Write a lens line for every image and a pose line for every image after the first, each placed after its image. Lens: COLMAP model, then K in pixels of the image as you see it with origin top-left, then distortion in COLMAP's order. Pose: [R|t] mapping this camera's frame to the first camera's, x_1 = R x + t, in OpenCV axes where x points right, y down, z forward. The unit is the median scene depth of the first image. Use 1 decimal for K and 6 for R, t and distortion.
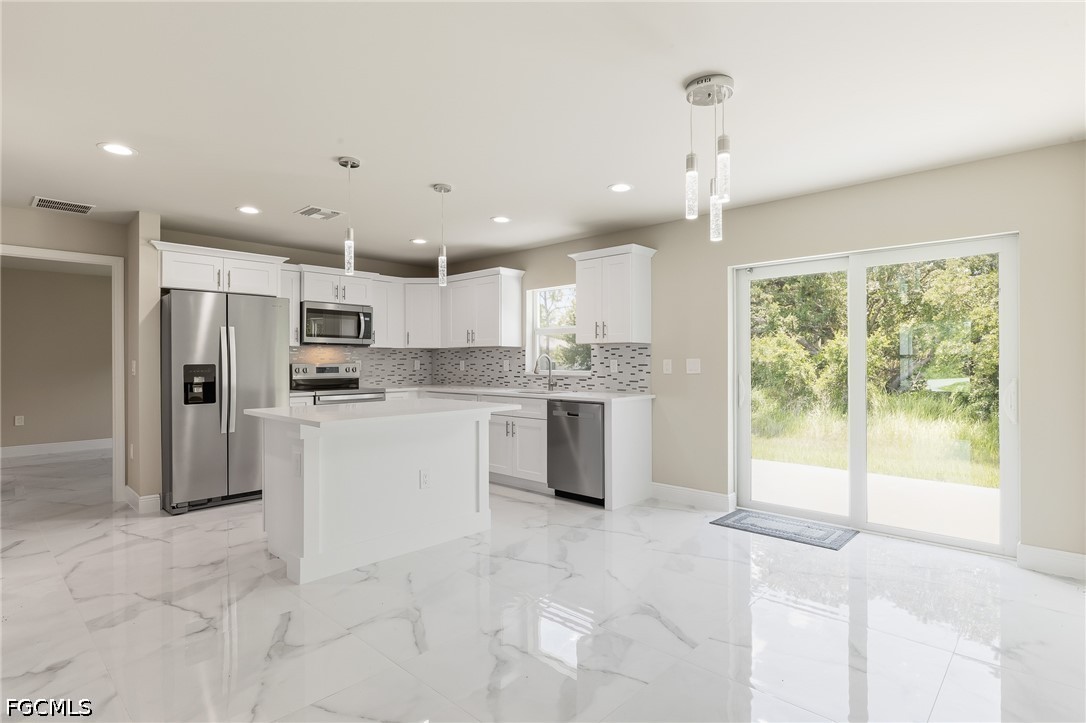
lens RADIAL K [[551.6, 0, 545.0], [0, 551.6, 358.2], [0, 0, 1]] dist [-0.011061, 0.000168]
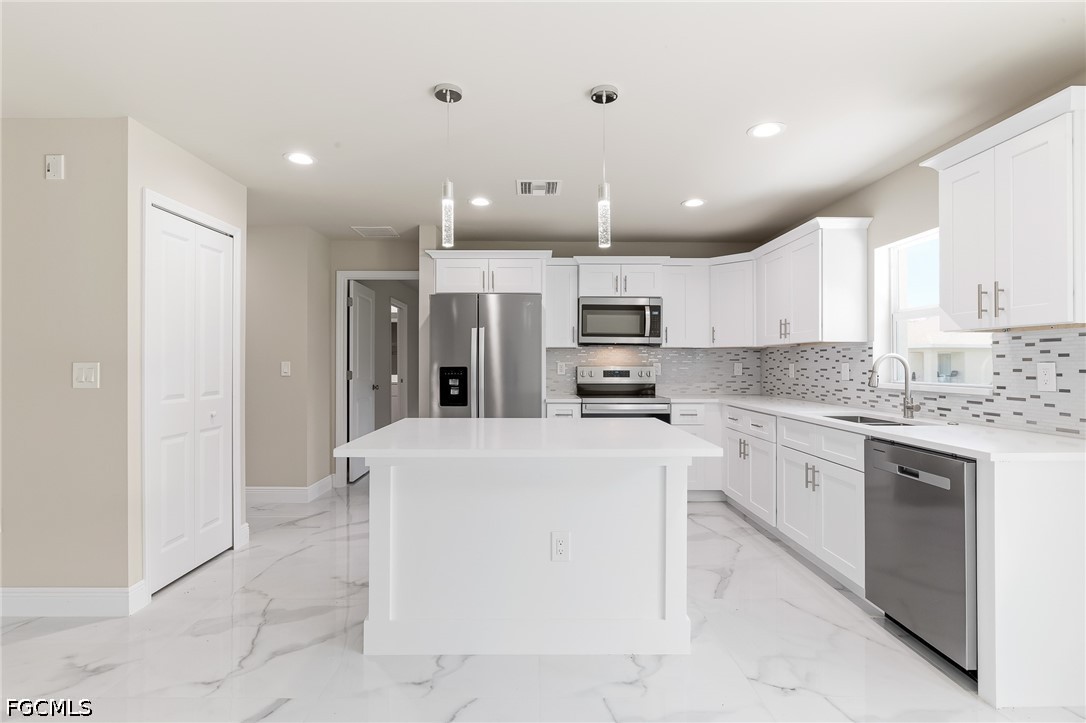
lens RADIAL K [[521.8, 0, 540.7], [0, 521.8, 359.8], [0, 0, 1]] dist [-0.005012, -0.000759]
pose [[0.691390, -0.001294, -0.722481, 0.126722], [0.000090, 0.999999, -0.001704, 0.000265], [0.722482, 0.001113, 0.691389, 0.338374]]
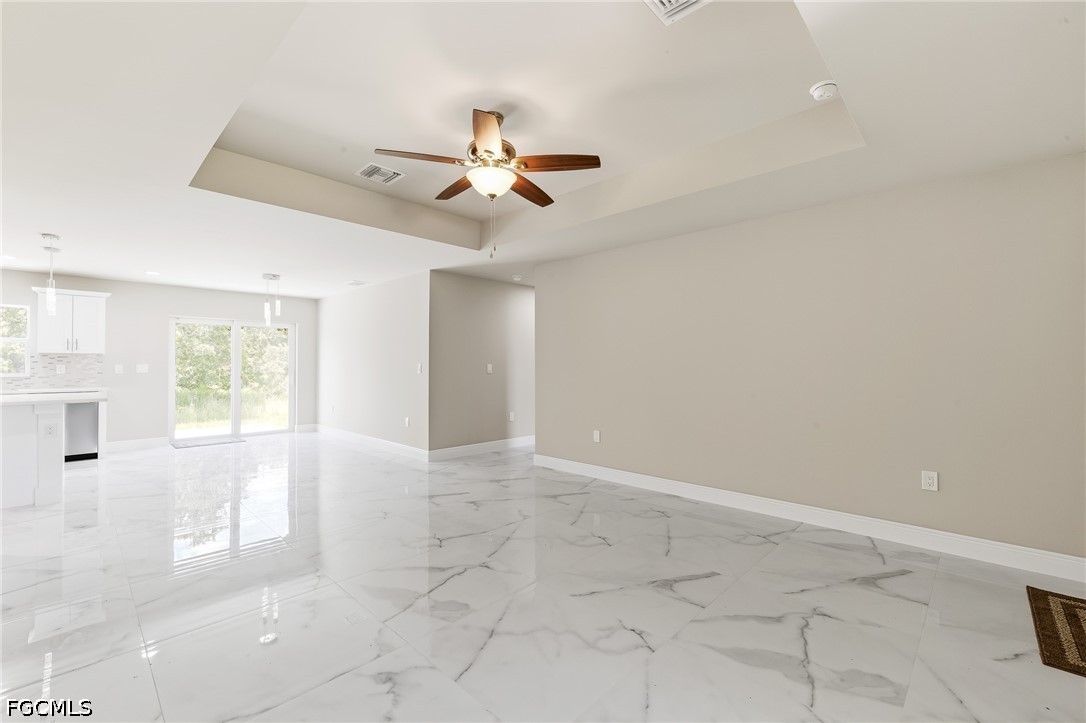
lens RADIAL K [[455.6, 0, 545.7], [0, 455.6, 359.5], [0, 0, 1]] dist [0.001705, -0.000229]
pose [[0.011434, 0.016056, 0.999806, -0.898873], [-0.004227, 0.999863, -0.016009, 0.002330], [-0.999926, -0.004043, 0.011500, -0.228140]]
